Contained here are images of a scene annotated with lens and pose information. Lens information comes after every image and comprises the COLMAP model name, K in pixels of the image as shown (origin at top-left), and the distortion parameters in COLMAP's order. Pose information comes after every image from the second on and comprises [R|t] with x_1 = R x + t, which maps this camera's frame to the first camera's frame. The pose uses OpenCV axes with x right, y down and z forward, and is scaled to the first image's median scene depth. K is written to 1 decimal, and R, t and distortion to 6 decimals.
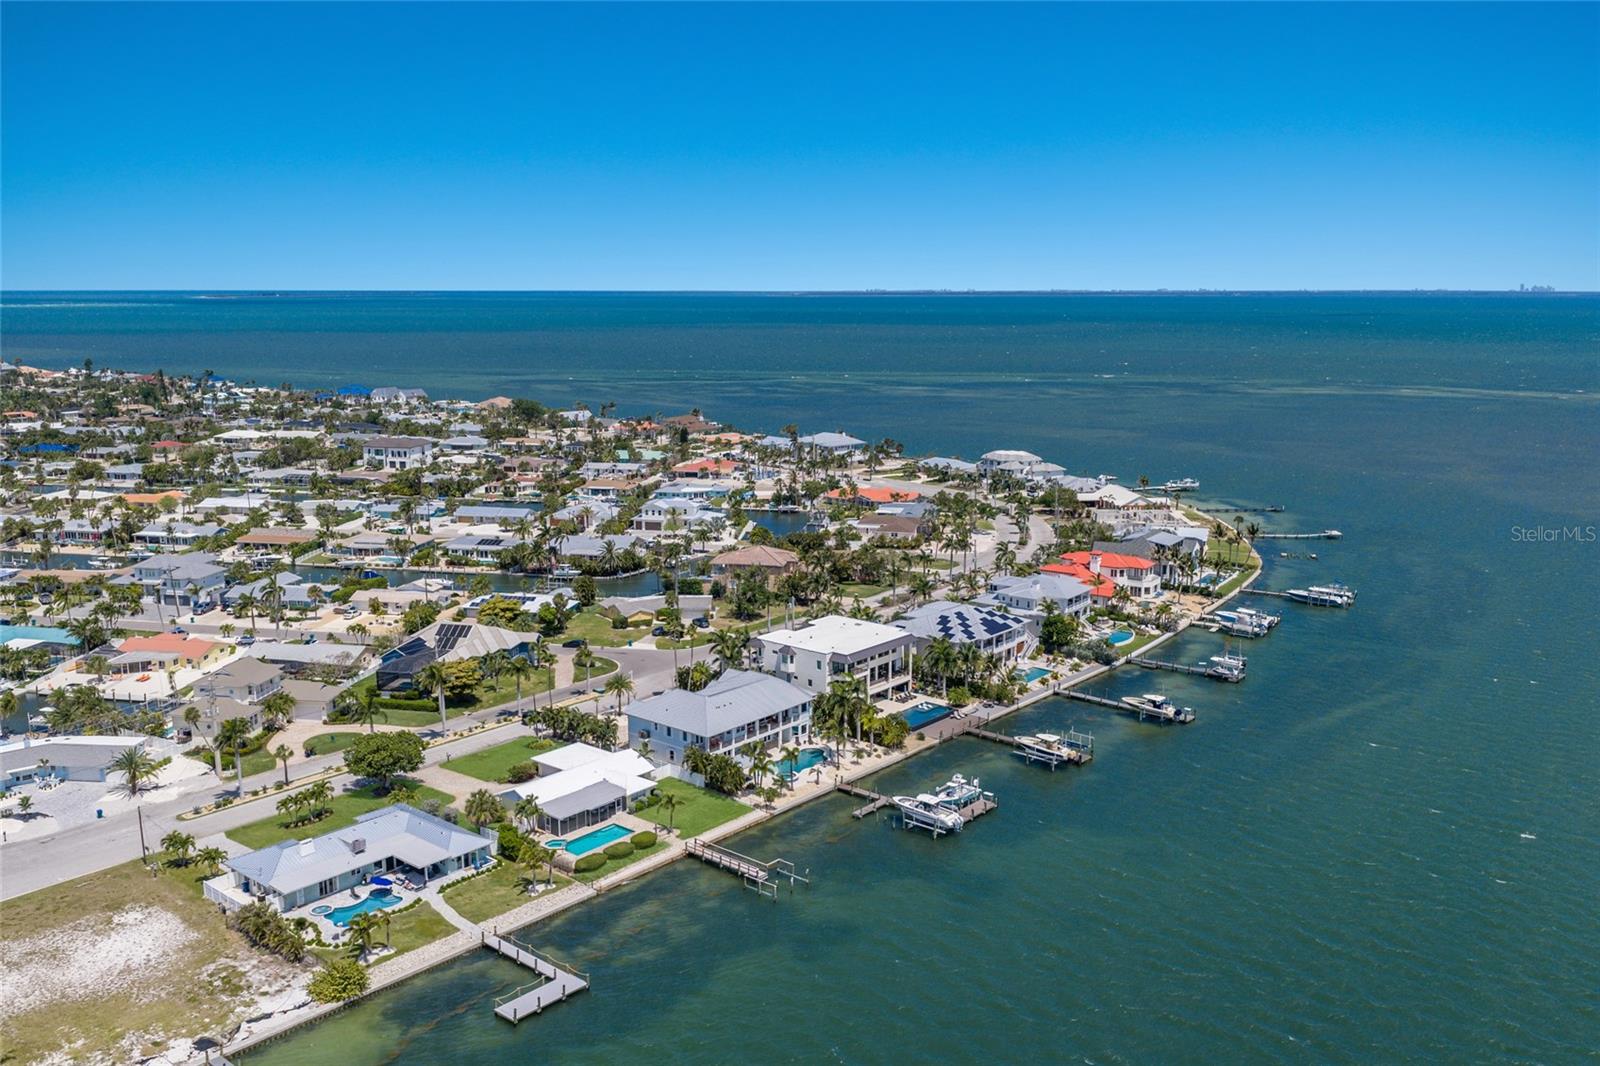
lens RADIAL K [[1360.6, 0, 800.0], [0, 1360.6, 533.0], [0, 0, 1]] dist [0.015369, -0.018993]
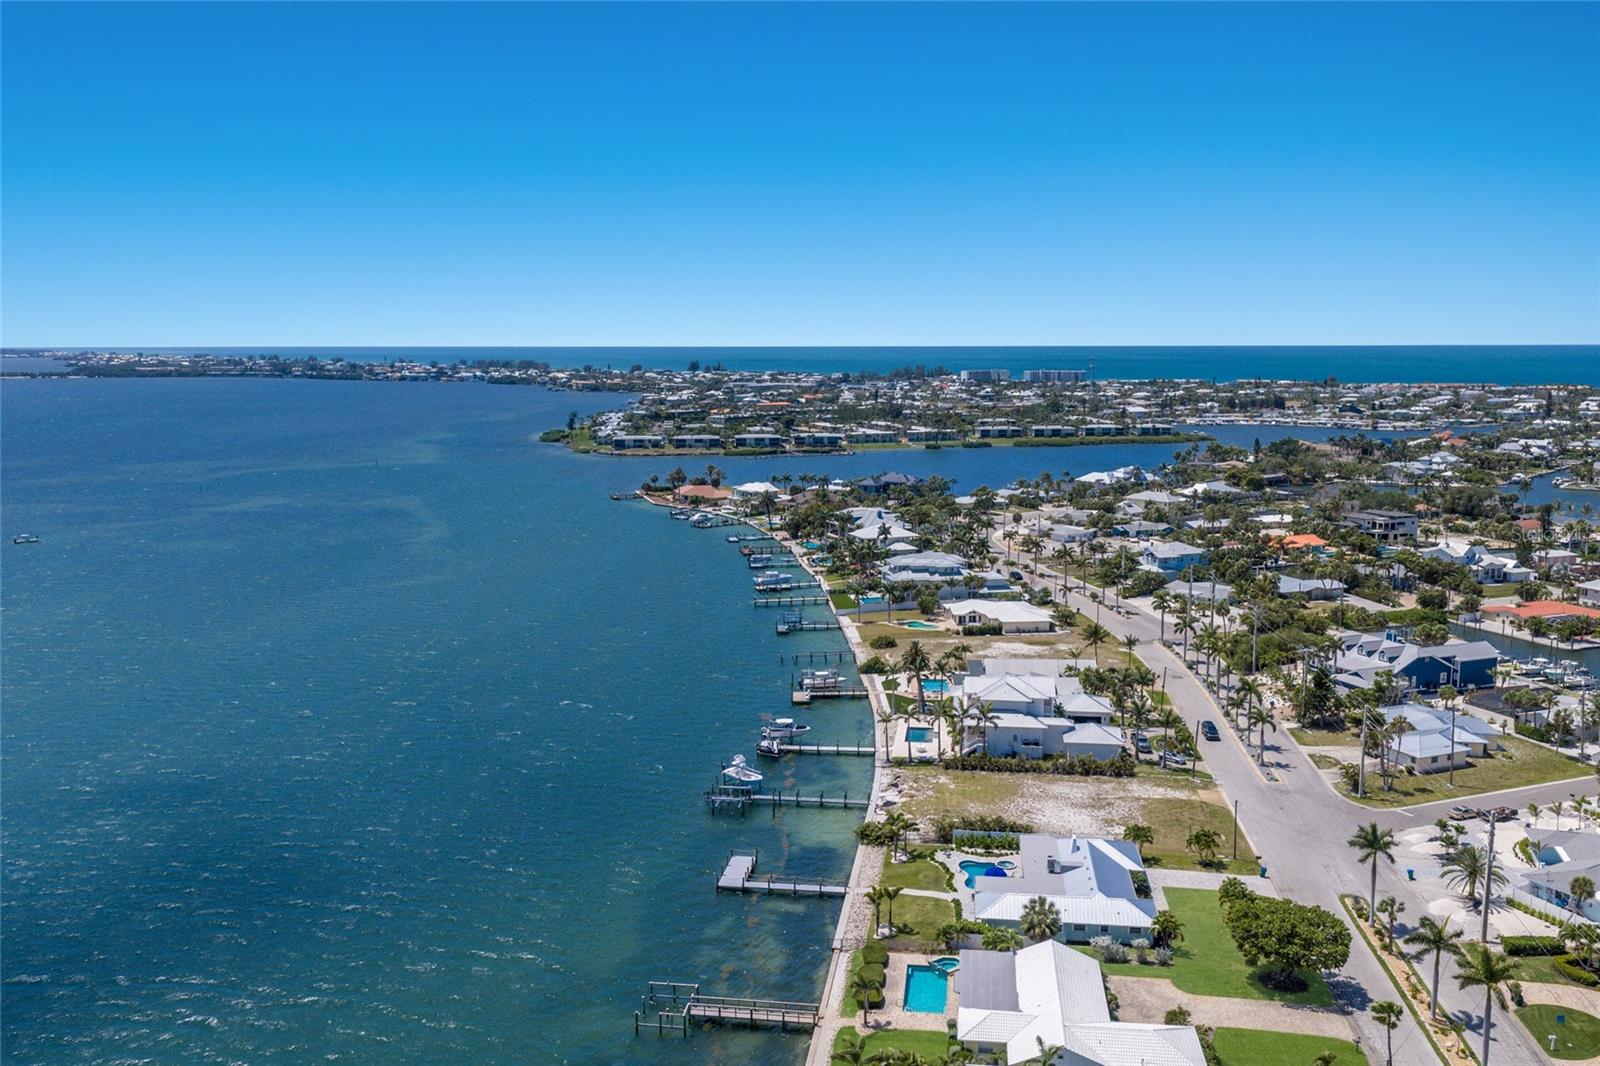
lens RADIAL K [[1316.4, 0, 800.0], [0, 1316.4, 533.0], [0, 0, 1]] dist [0.035124, -0.059052]
pose [[-0.839166, 0.082206, -0.537626, 0.248868], [-0.093021, 0.952252, 0.290799, -0.200811], [0.535861, 0.294039, -0.791451, 1.220906]]
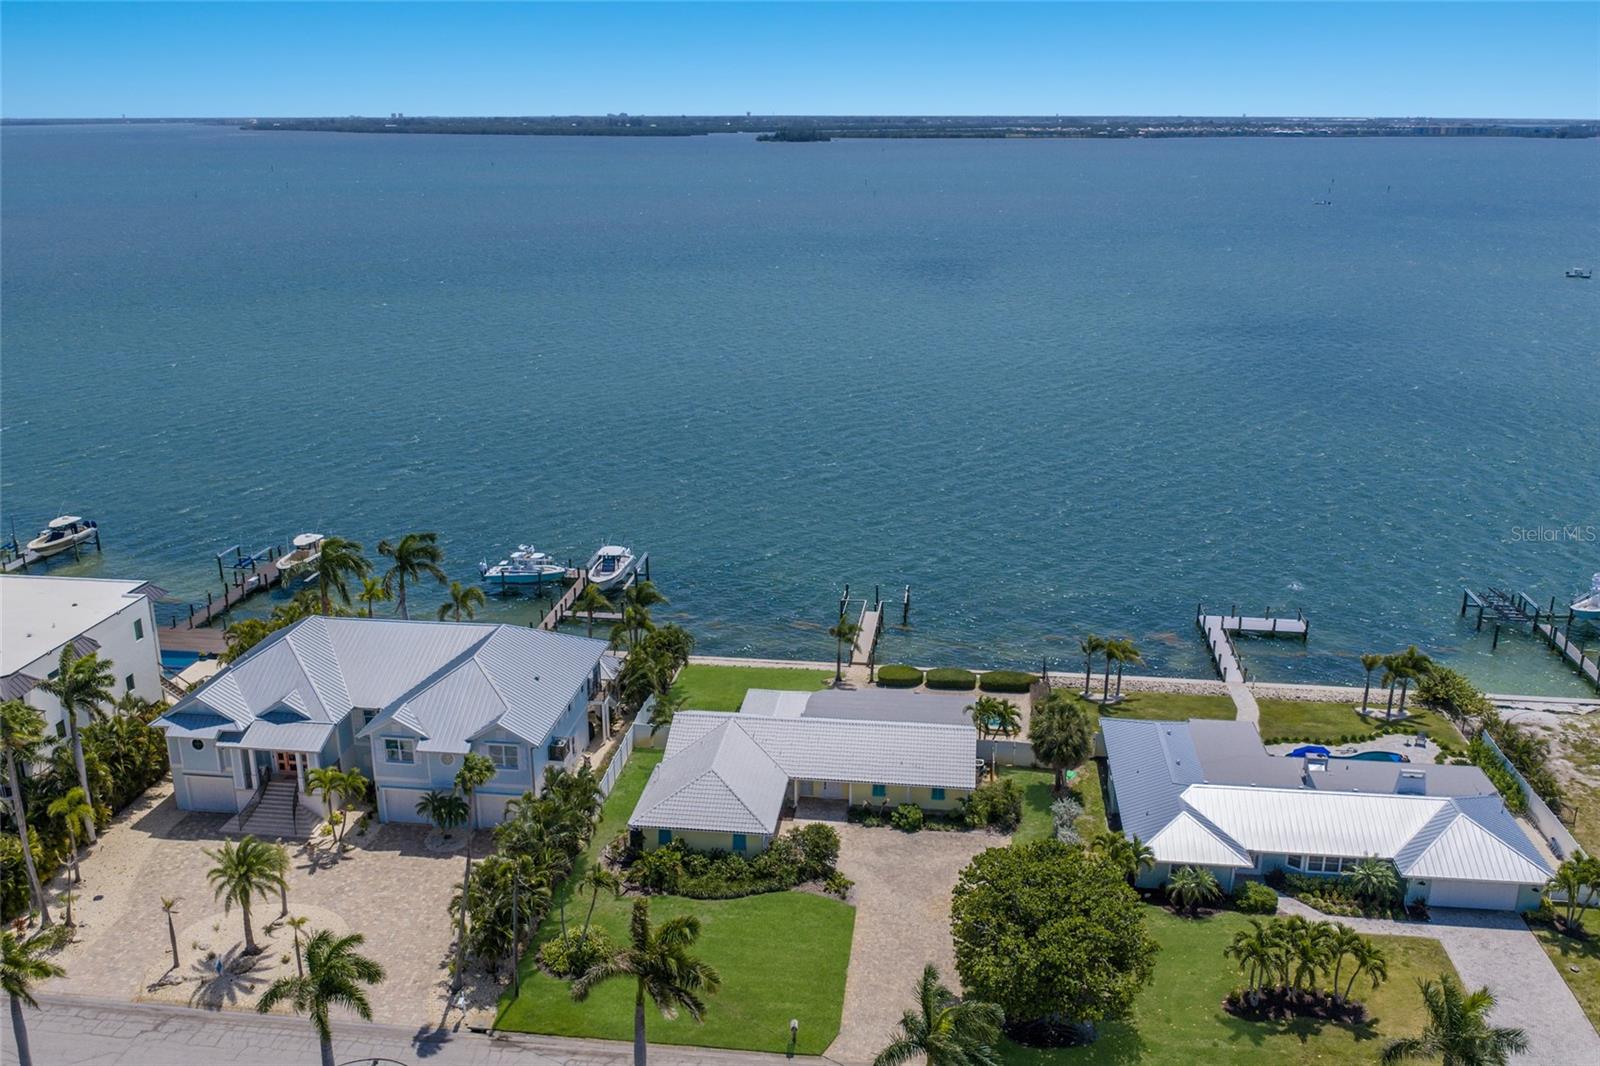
lens RADIAL K [[1360.6, 0, 800.0], [0, 1360.6, 533.0], [0, 0, 1]] dist [0.015369, -0.018993]
pose [[-0.553204, -0.242336, 0.797019, -0.477106], [0.148021, 0.912933, 0.380320, -0.072959], [-0.819790, 0.328370, -0.469167, 1.071691]]
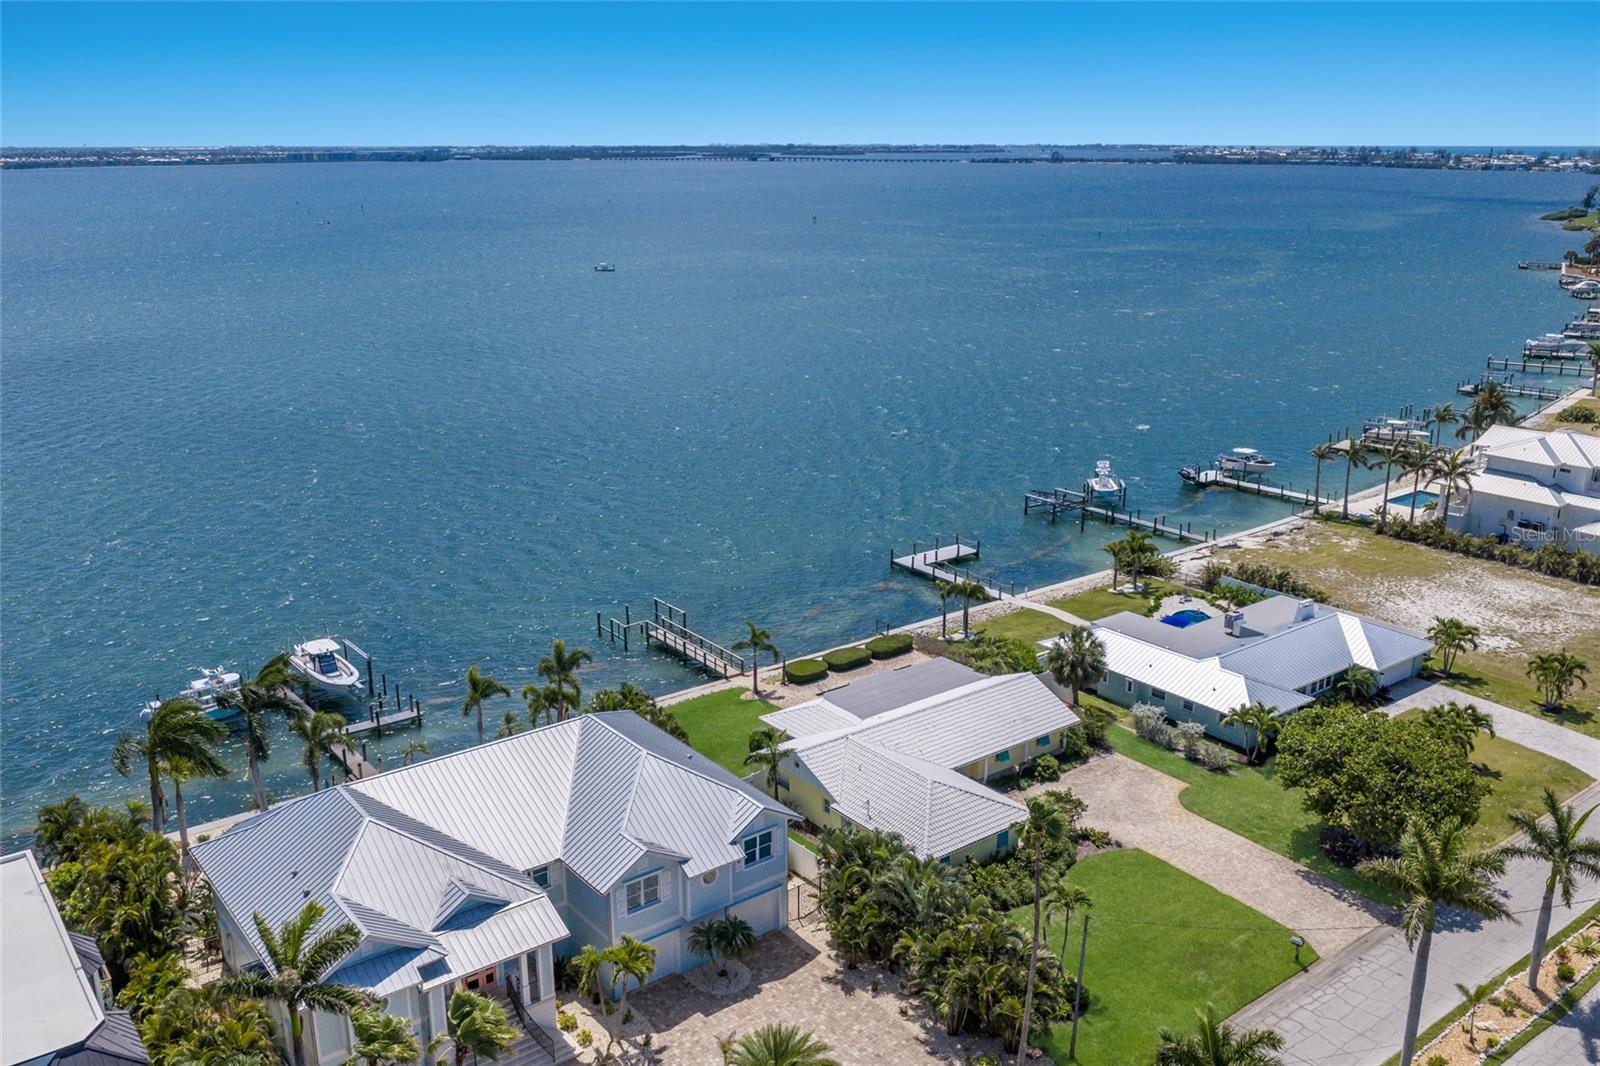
lens RADIAL K [[1343.9, 0, 802.6], [0, 1343.9, 533.4], [0, 0, 1]] dist [0.005900, -0.042098]
pose [[-0.978022, -0.052493, 0.201787, -0.190113], [0.043019, 0.896164, 0.441633, -0.084242], [-0.204017, 0.440607, -0.874210, 1.227408]]
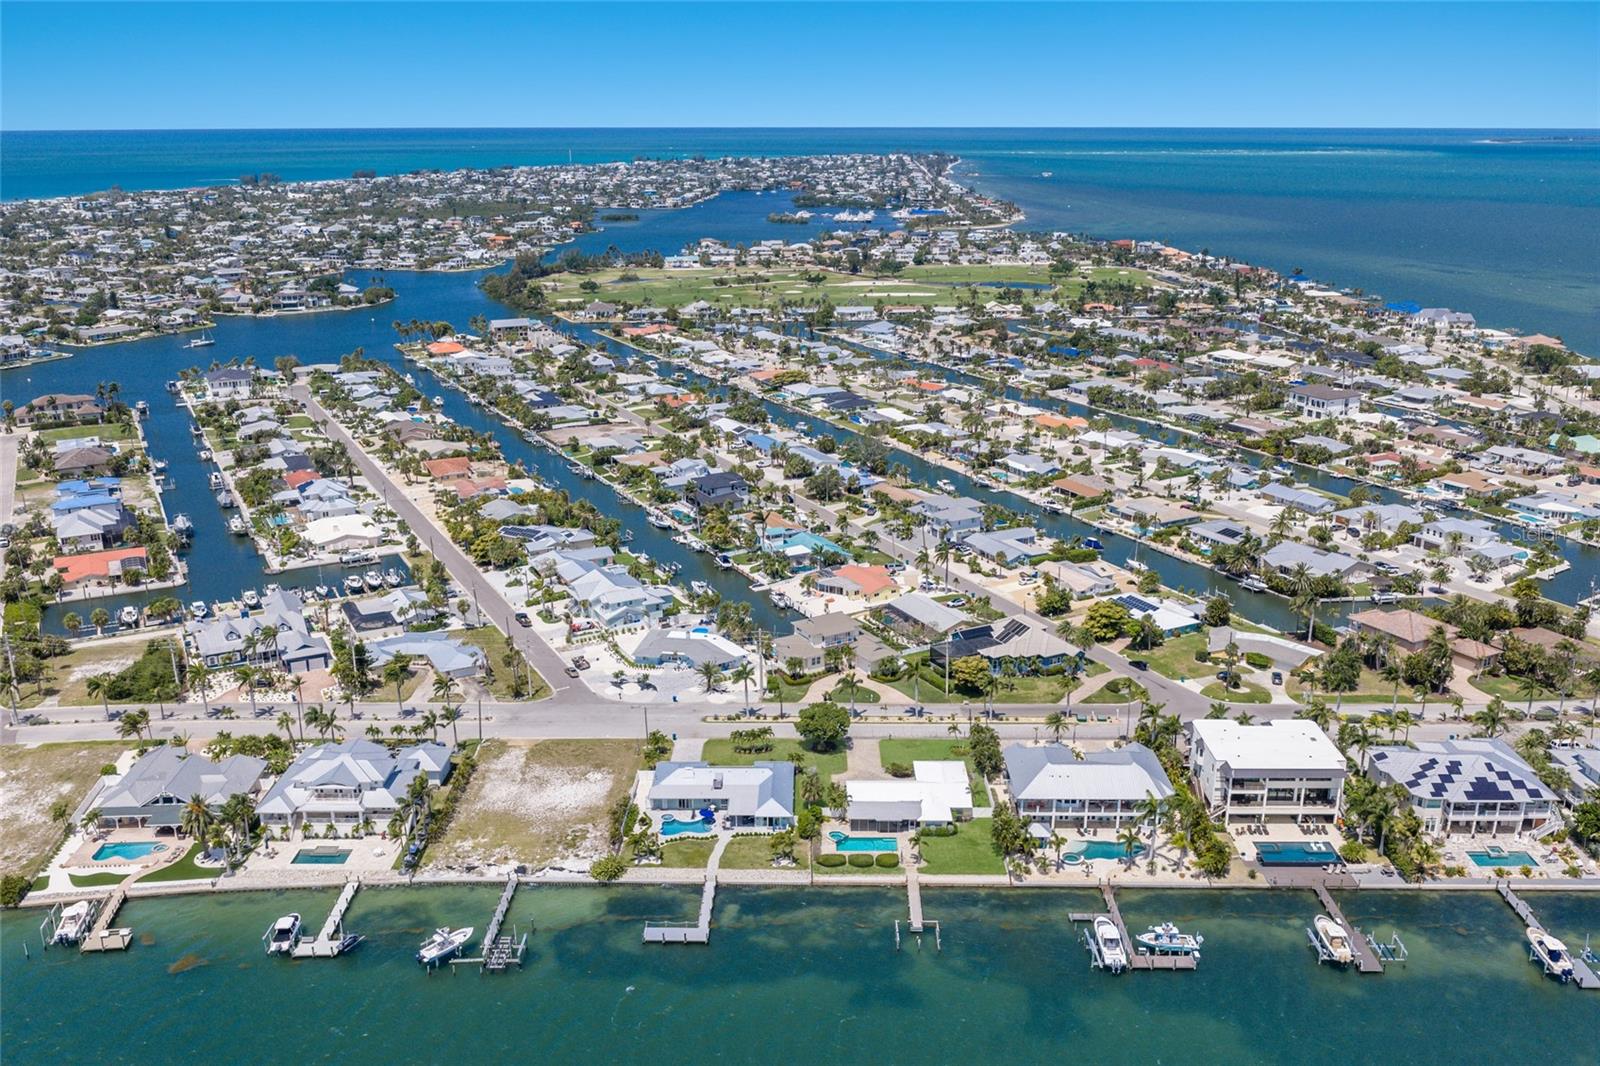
lens RADIAL K [[1343.9, 0, 802.6], [0, 1343.9, 533.4], [0, 0, 1]] dist [0.005900, -0.042098]
pose [[0.633719, 0.226330, -0.739713, 0.553962], [-0.135141, 0.973927, 0.182216, -0.229012], [0.761668, -0.015508, 0.647782, 0.117462]]
